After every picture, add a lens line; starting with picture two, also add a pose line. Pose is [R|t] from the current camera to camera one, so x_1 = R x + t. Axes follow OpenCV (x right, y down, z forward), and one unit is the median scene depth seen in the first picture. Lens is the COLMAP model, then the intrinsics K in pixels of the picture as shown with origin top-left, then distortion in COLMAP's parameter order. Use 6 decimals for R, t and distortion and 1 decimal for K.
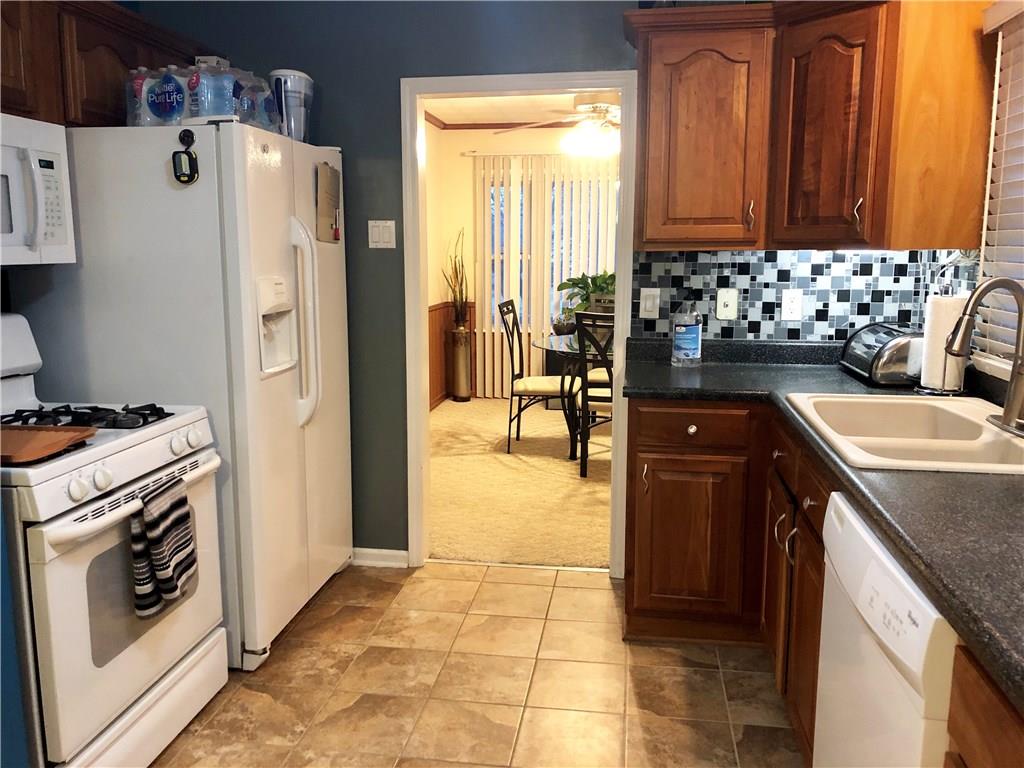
lens RADIAL K [[830.7, 0, 510.7], [0, 830.7, 380.0], [0, 0, 1]] dist [0.029179, -0.041770]
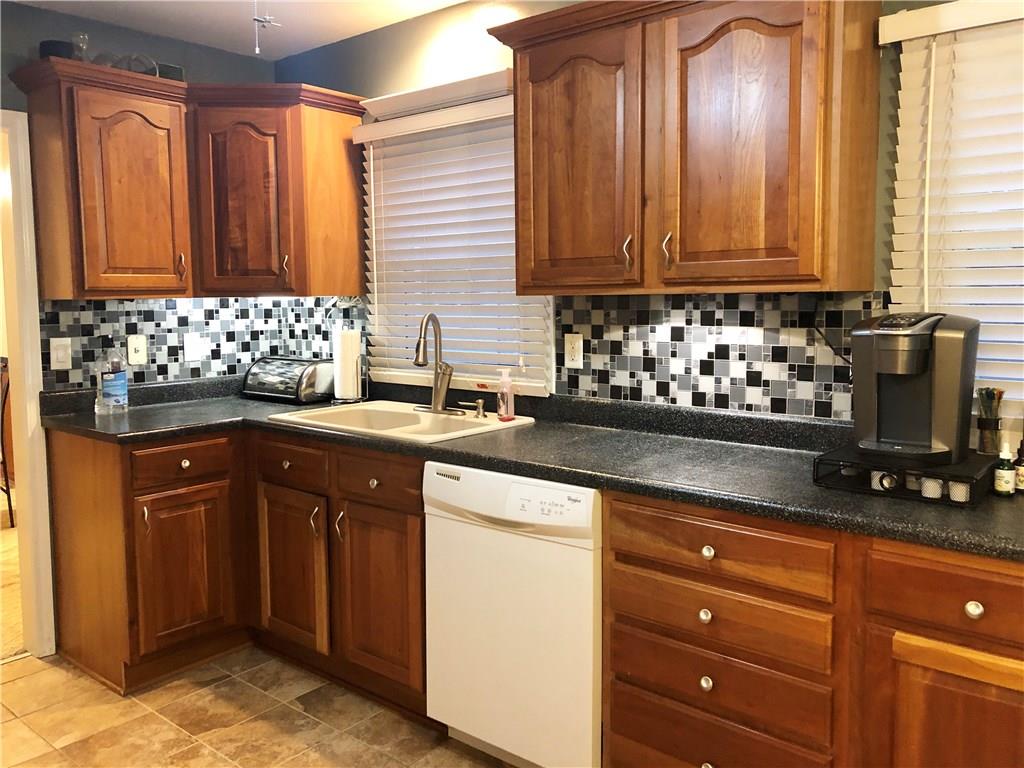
lens RADIAL K [[830.7, 0, 511.4], [0, 830.7, 379.7], [0, 0, 1]] dist [0.029179, -0.041770]
pose [[0.522839, -0.091166, 0.847542, -0.393986], [0.144828, 0.989310, 0.017072, -0.004081], [-0.840038, 0.113822, 0.530453, 0.057017]]
